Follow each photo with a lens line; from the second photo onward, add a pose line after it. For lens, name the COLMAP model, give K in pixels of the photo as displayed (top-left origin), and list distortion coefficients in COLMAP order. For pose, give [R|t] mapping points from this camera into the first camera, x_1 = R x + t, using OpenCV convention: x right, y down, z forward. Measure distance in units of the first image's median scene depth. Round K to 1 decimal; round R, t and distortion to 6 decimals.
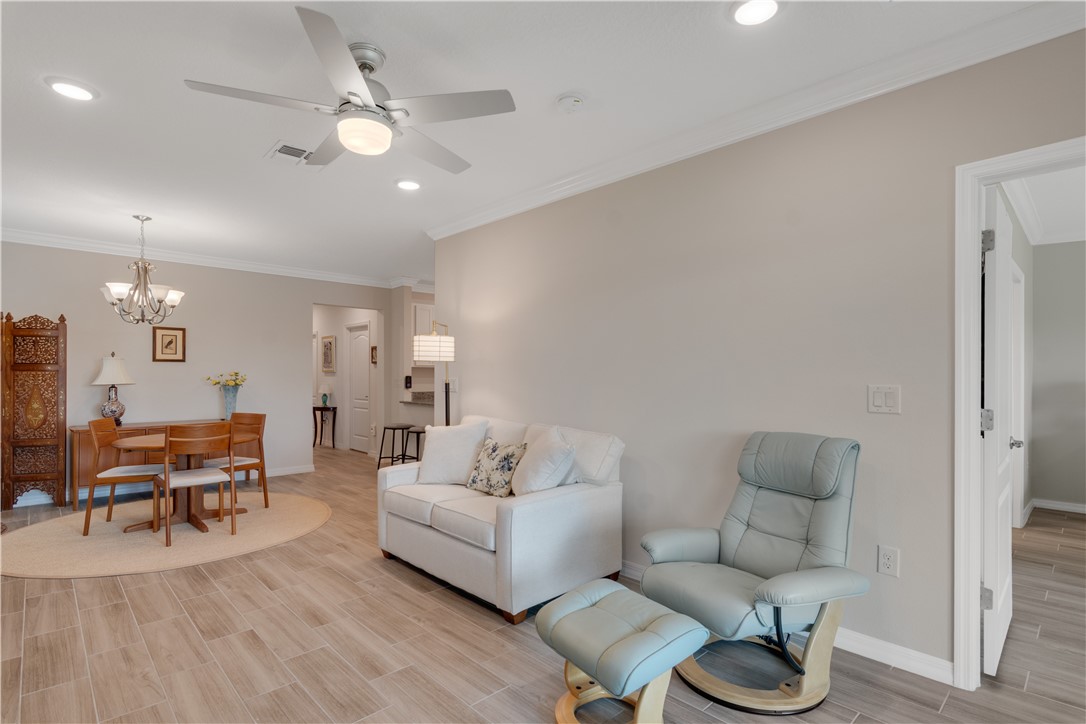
lens RADIAL K [[532.5, 0, 530.4], [0, 532.5, 376.0], [0, 0, 1]] dist [-0.004683, -0.001316]
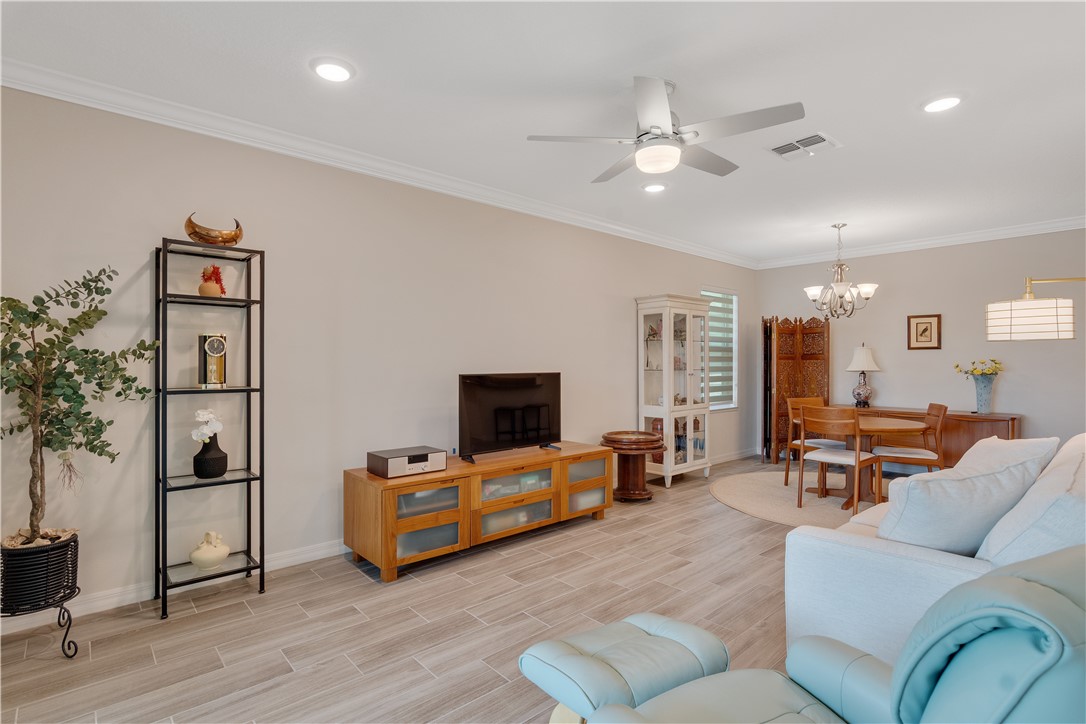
lens RADIAL K [[526.1, 0, 534.4], [0, 526.1, 360.6], [0, 0, 1]] dist [0.001893, -0.000870]
pose [[-0.027436, -0.005196, -0.999610, 0.354206], [-0.003259, 0.999982, -0.005109, 0.001762], [0.999618, 0.003117, -0.027453, 0.312176]]
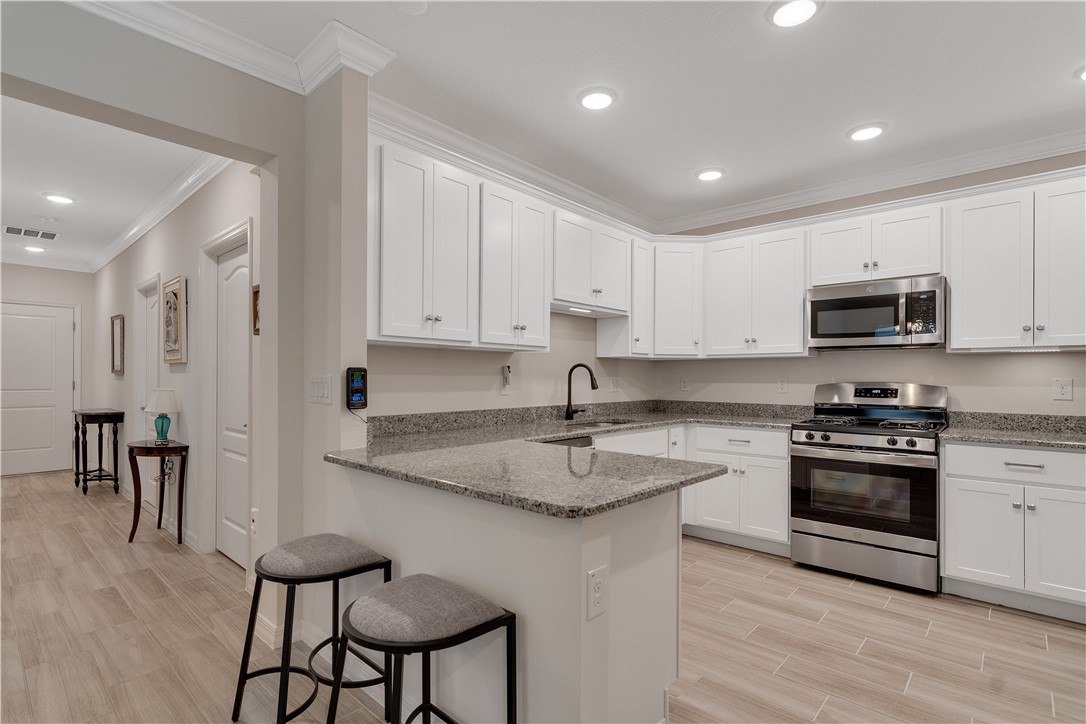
lens RADIAL K [[526.1, 0, 521.4], [0, 526.1, 374.1], [0, 0, 1]] dist [0.001893, -0.000870]
pose [[0.998131, 0.003818, 0.060991, -0.209970], [-0.003337, 0.999962, -0.007997, 0.006854], [-0.061020, 0.007778, 0.998106, 0.947982]]
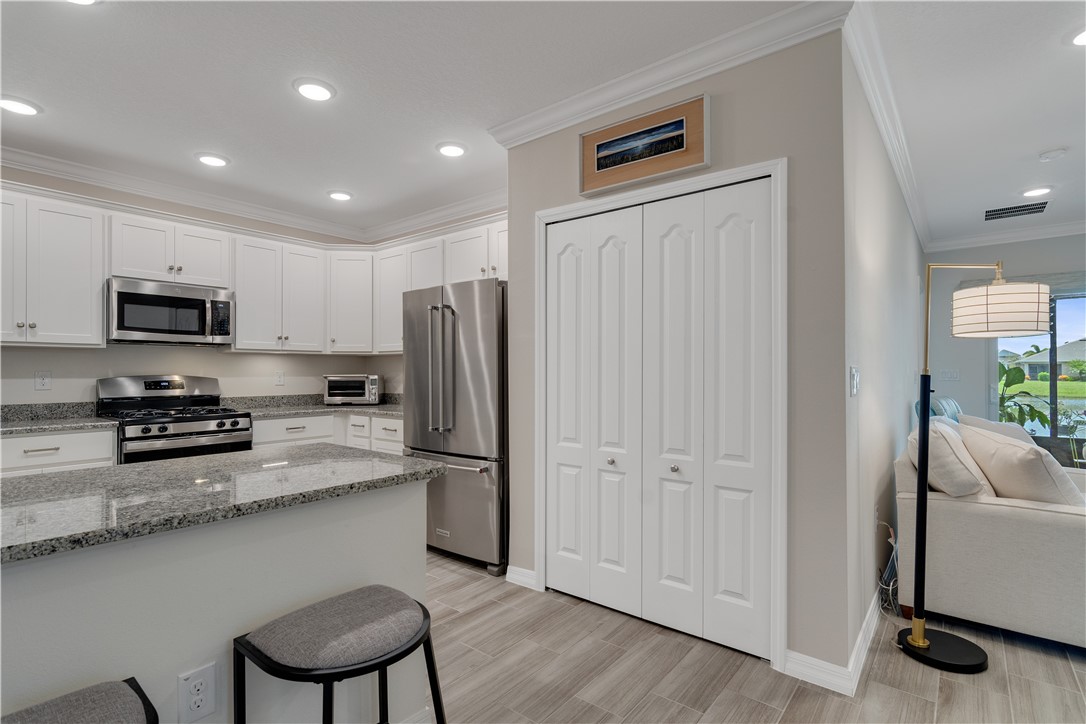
lens RADIAL K [[526.1, 0, 546.5], [0, 526.1, 365.4], [0, 0, 1]] dist [0.001893, -0.000870]
pose [[-0.140236, 0.009115, 0.990076, -0.488830], [0.002170, 0.999958, -0.008898, 0.004512], [-0.990116, 0.000900, -0.140250, 1.151895]]
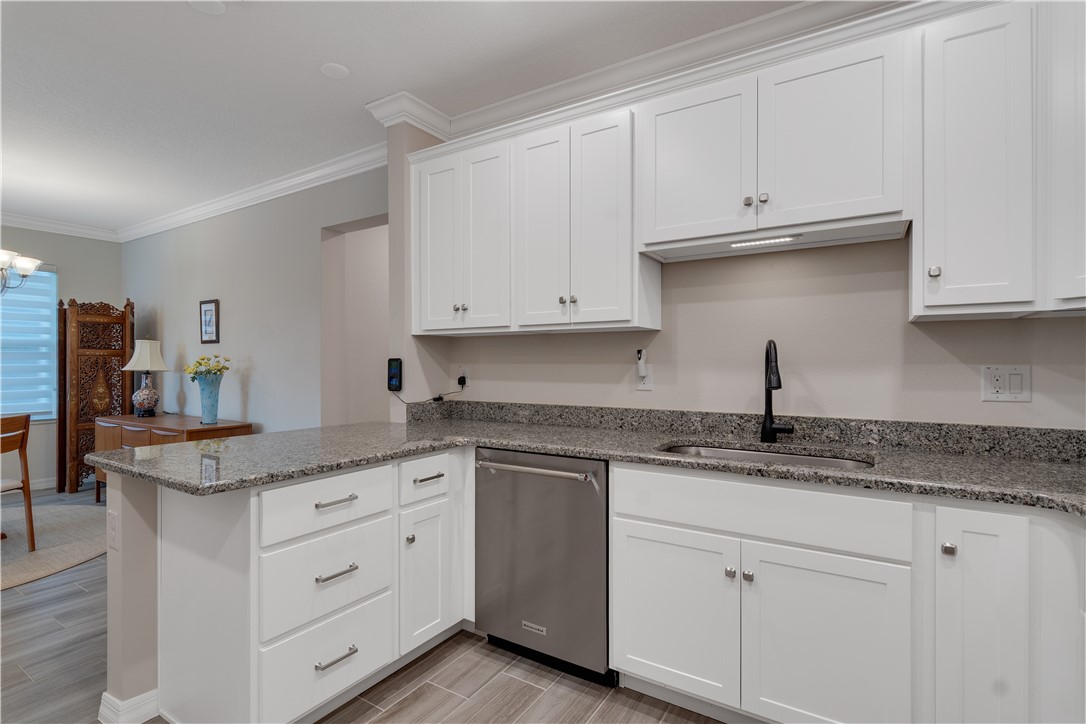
lens RADIAL K [[525.9, 0, 537.9], [0, 525.9, 364.4], [0, 0, 1]] dist [0.005286, 0.001085]
pose [[0.238198, -0.001475, -0.971215, 0.225935], [-0.002926, 0.999993, -0.002236, 0.005694], [0.971212, 0.003374, 0.238192, 1.376919]]
